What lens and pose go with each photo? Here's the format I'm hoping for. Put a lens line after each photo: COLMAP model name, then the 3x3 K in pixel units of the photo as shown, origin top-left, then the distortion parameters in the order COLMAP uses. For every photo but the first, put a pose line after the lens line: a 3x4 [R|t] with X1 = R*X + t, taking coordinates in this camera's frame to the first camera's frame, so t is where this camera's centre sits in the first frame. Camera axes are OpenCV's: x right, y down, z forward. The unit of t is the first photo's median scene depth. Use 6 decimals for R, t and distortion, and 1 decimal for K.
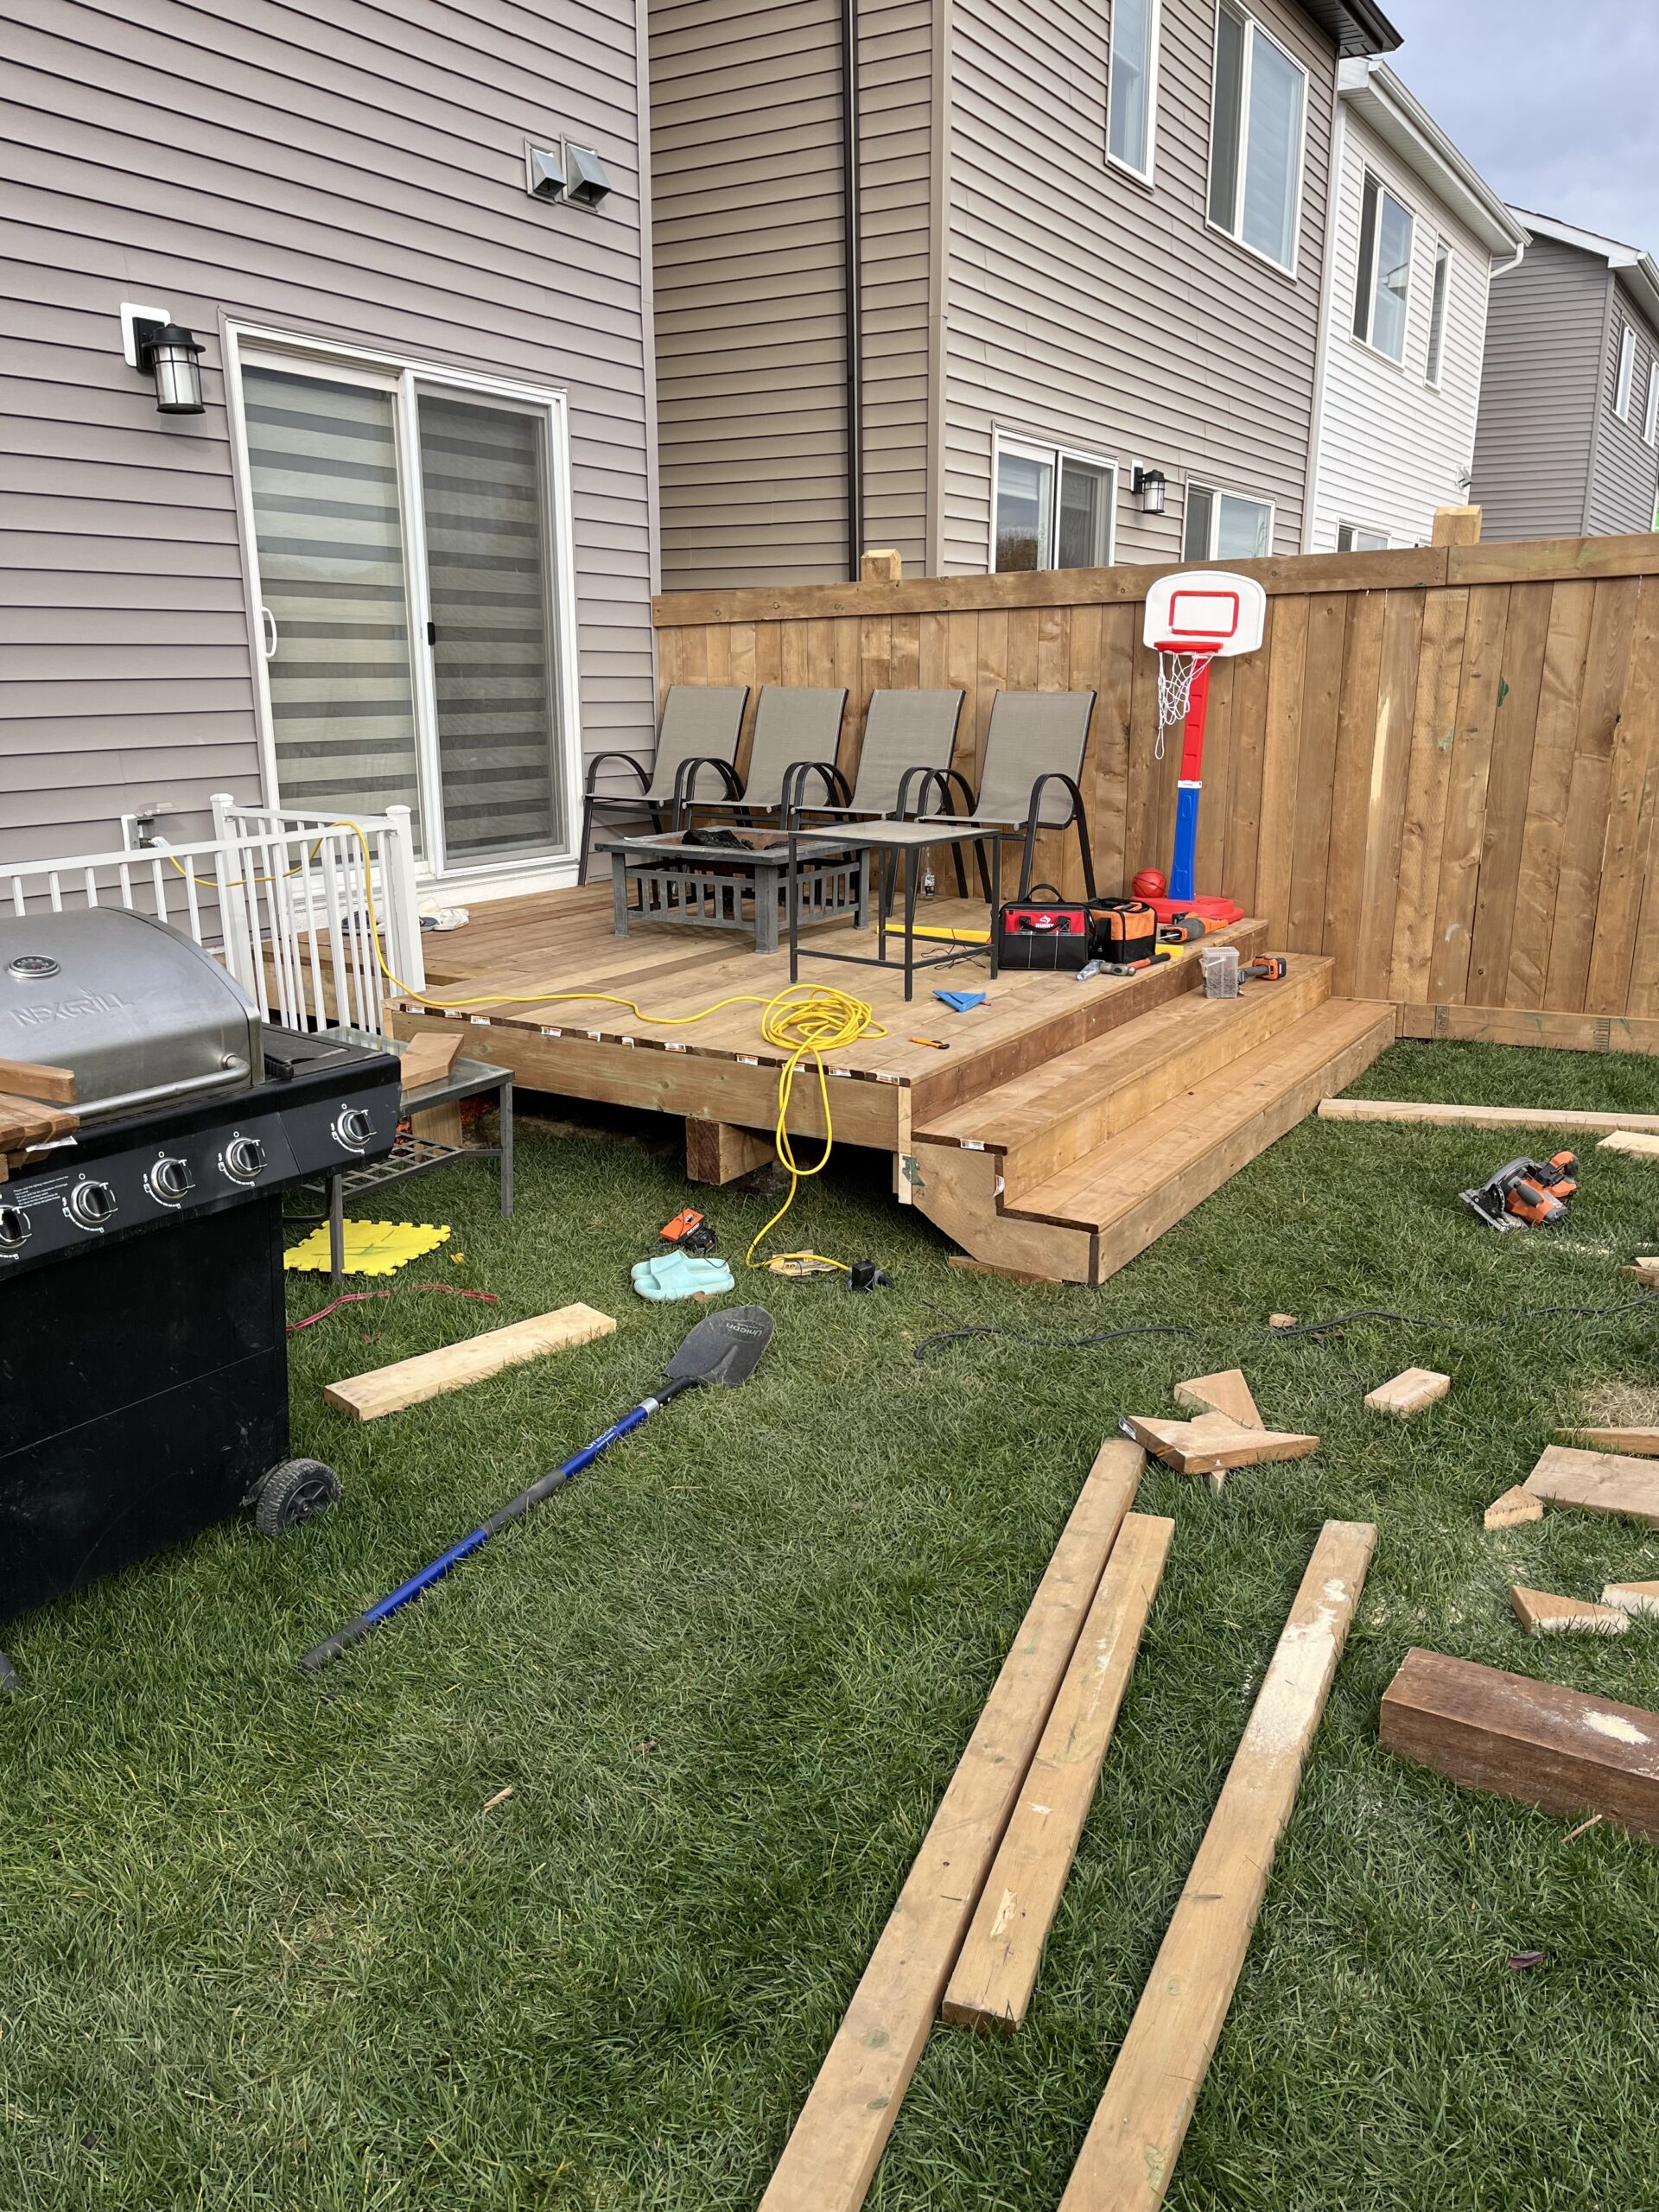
lens RADIAL K [[1642.4, 0, 829.5], [0, 1642.4, 1106.0], [0, 0, 1]] dist [0.051194, -0.070708]
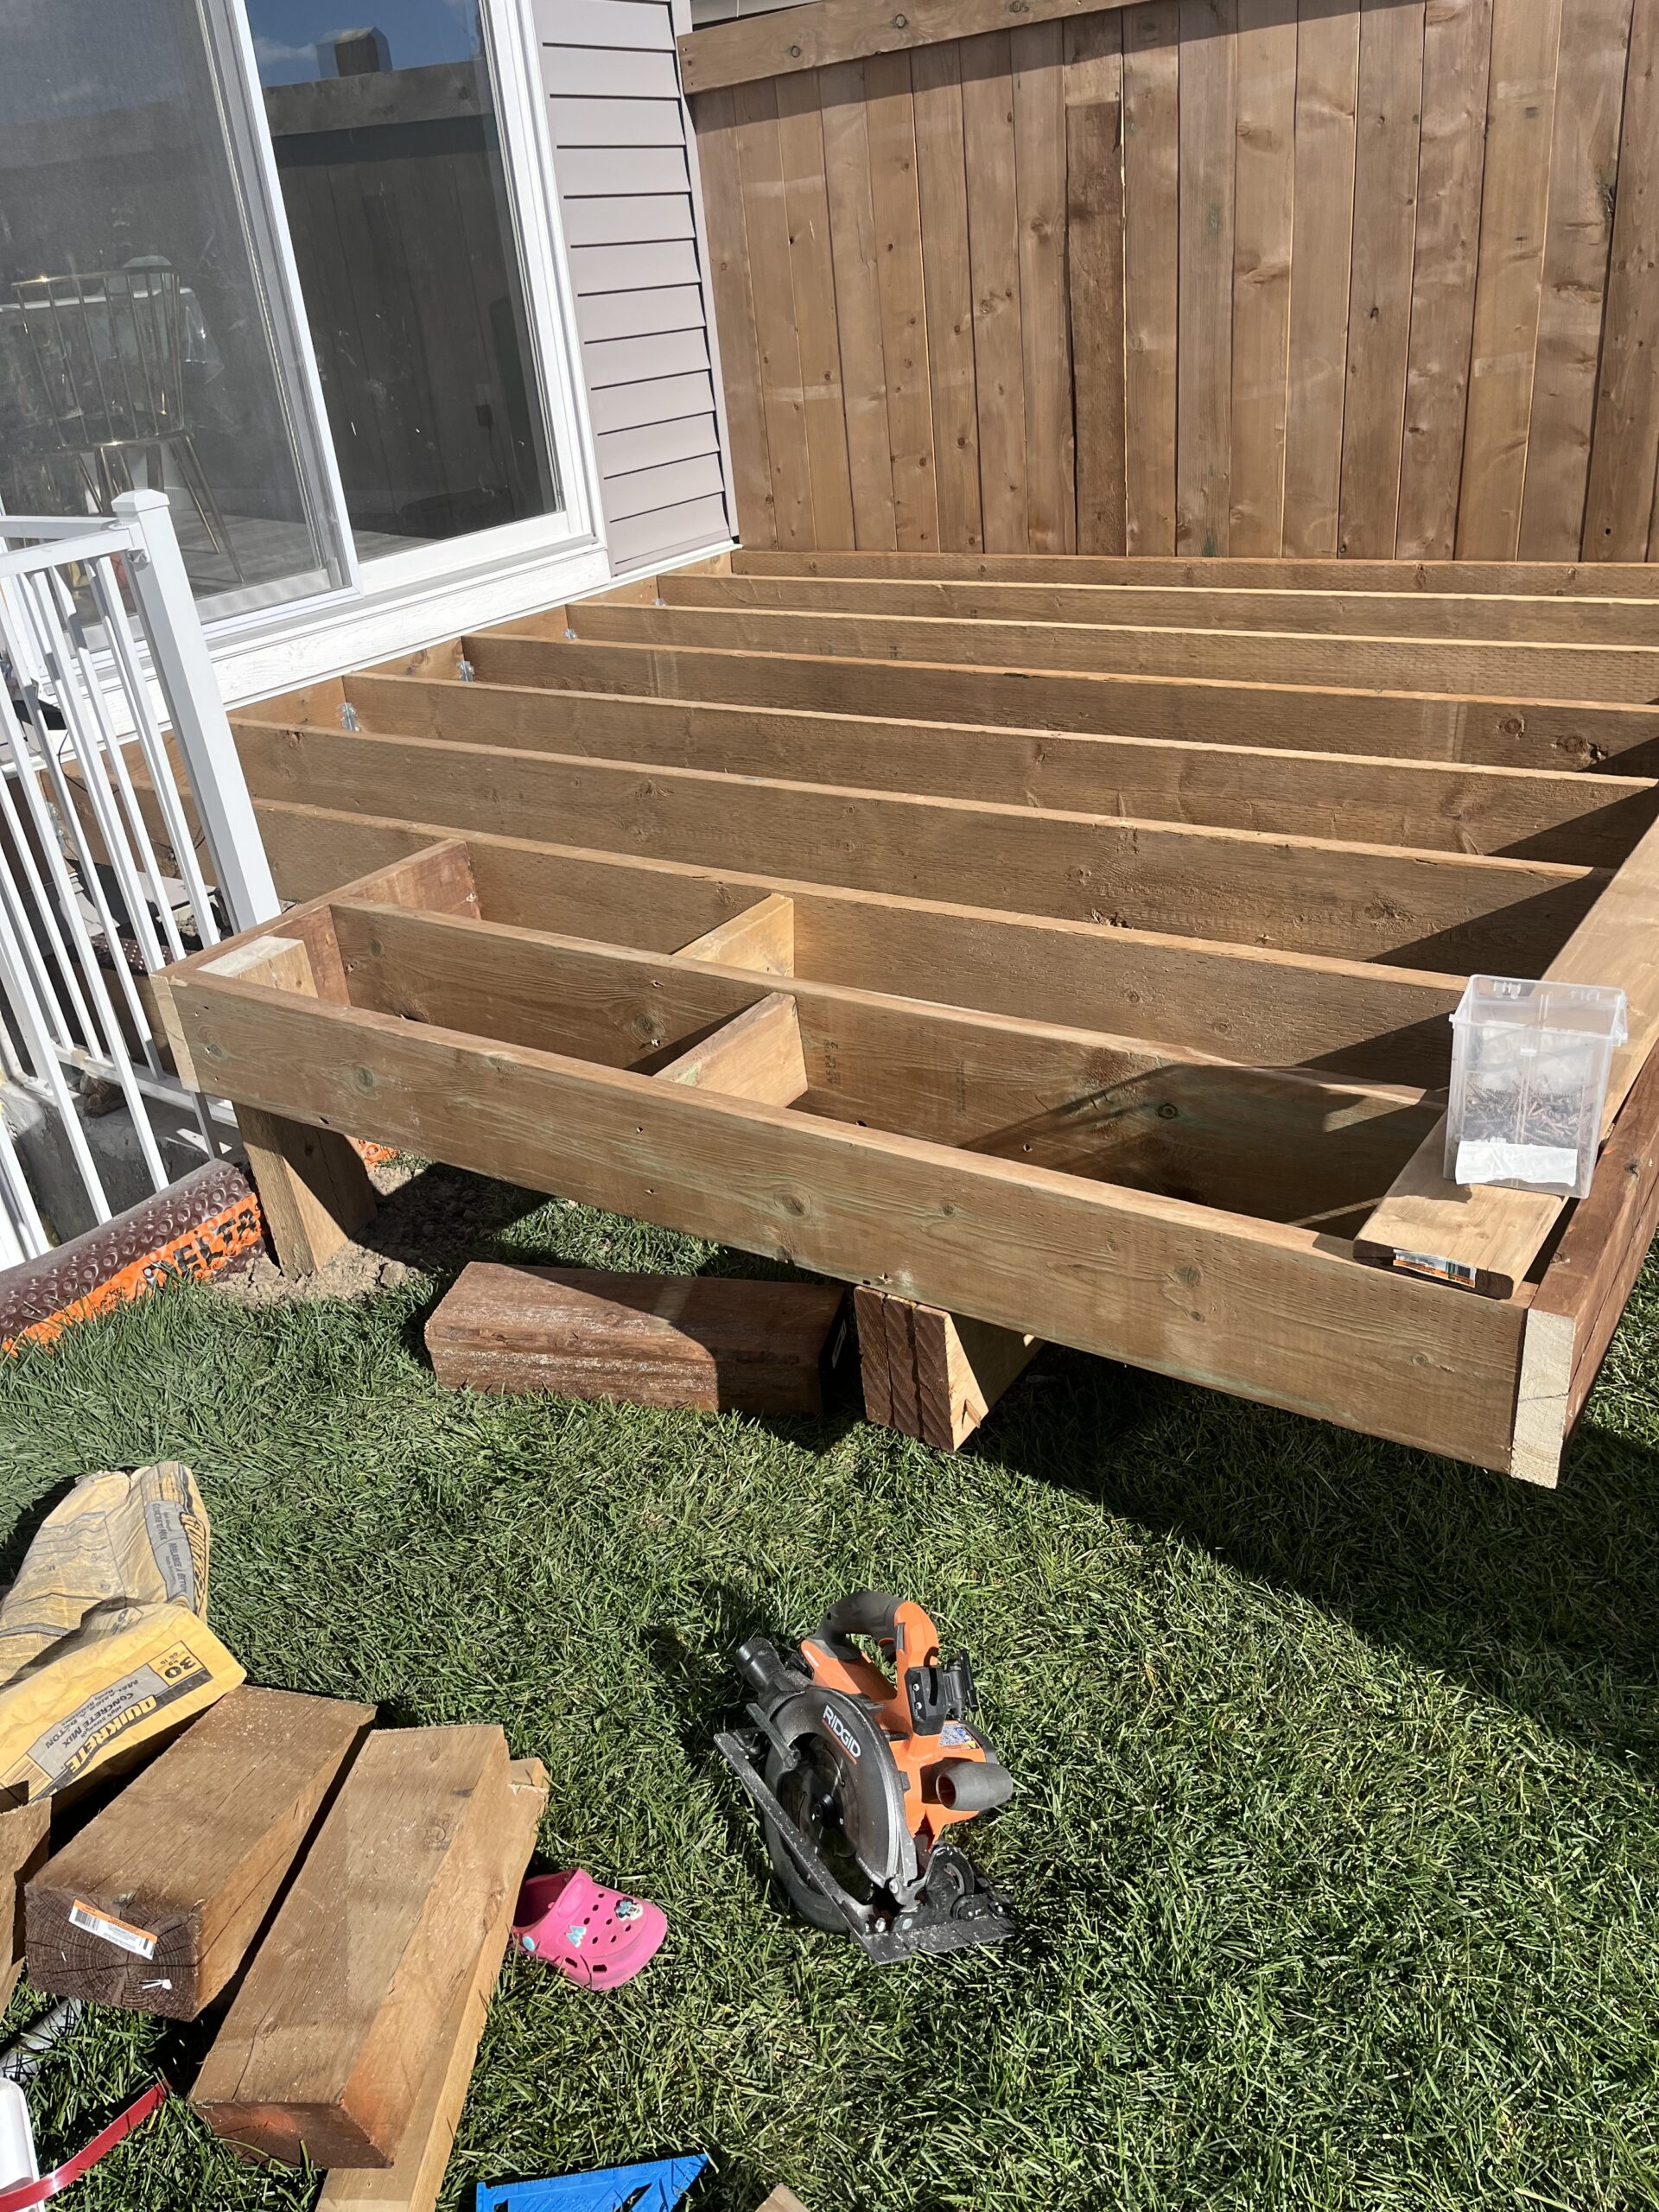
lens RADIAL K [[1642.4, 0, 829.5], [0, 1642.4, 1106.0], [0, 0, 1]] dist [0.051194, -0.070708]
pose [[0.995272, -0.062519, -0.074331, -0.044403], [0.077140, 0.973824, 0.213814, -0.086045], [0.059018, -0.218537, 0.974042, 0.452339]]
